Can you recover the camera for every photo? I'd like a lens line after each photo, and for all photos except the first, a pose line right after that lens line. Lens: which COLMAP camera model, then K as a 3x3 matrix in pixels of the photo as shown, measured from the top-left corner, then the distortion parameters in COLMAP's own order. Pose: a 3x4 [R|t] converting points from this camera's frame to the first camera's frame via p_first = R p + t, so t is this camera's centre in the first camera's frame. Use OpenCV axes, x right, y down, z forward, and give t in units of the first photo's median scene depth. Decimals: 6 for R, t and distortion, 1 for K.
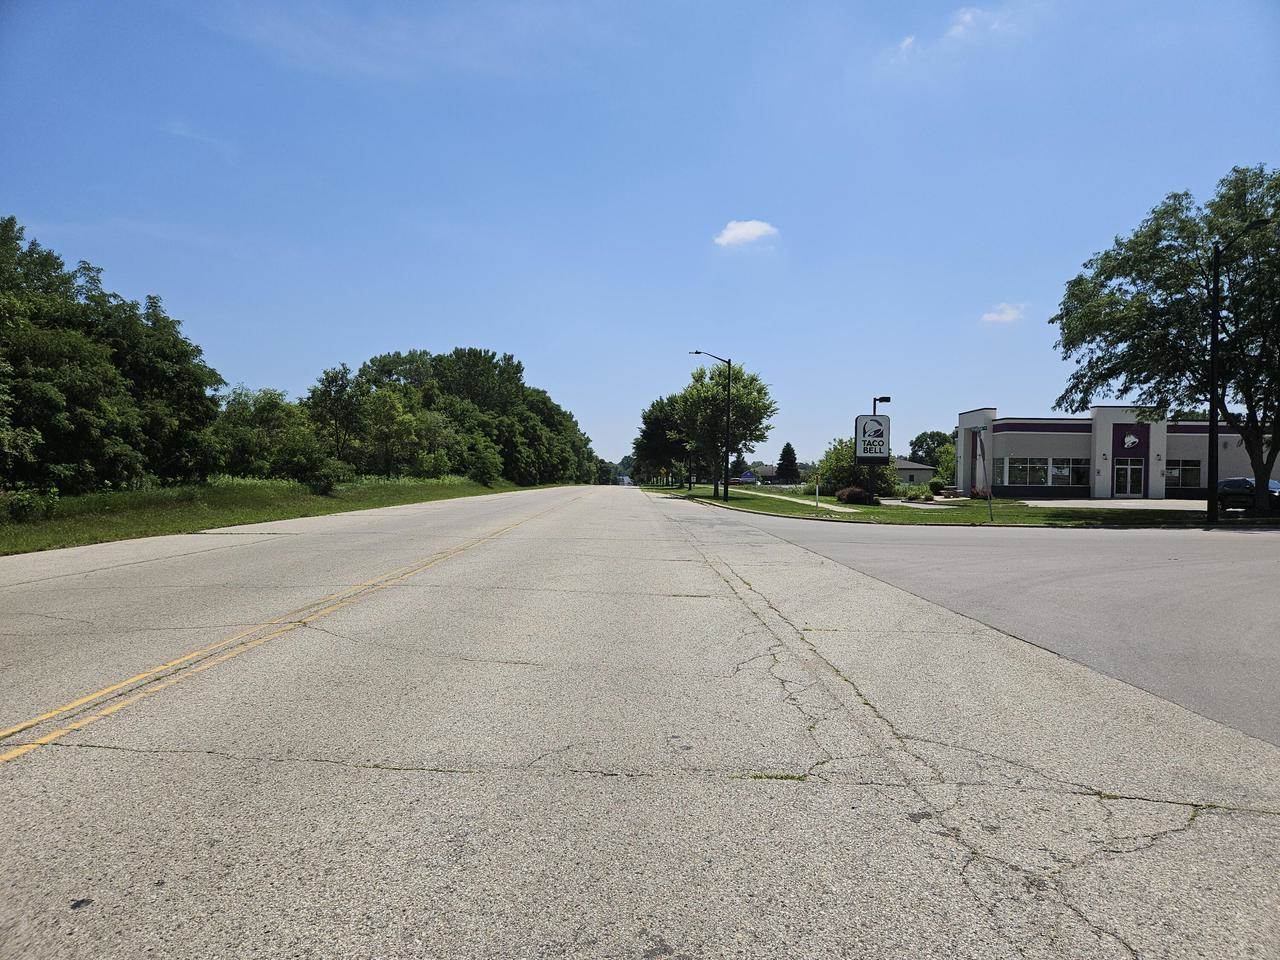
lens RADIAL K [[859.1, 0, 635.2], [0, 859.1, 484.4], [0, 0, 1]] dist [0.091831, -0.081602]
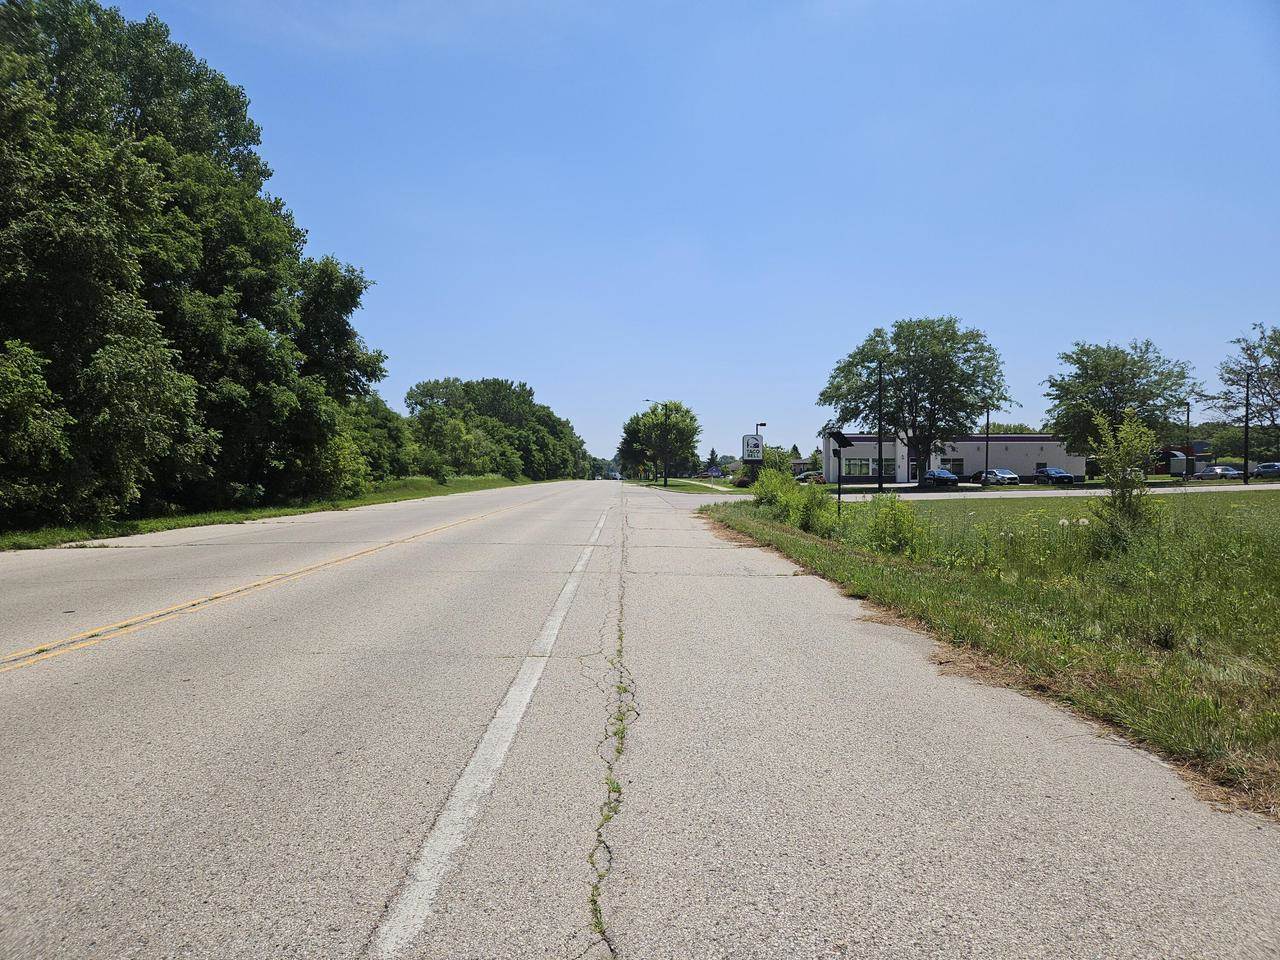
lens RADIAL K [[859.1, 0, 635.2], [0, 859.1, 484.4], [0, 0, 1]] dist [0.091831, -0.081602]
pose [[0.999893, -0.012563, 0.007454, 0.015632], [0.012525, 0.999908, 0.005199, 0.002468], [-0.007518, -0.005106, 0.999959, -0.346166]]
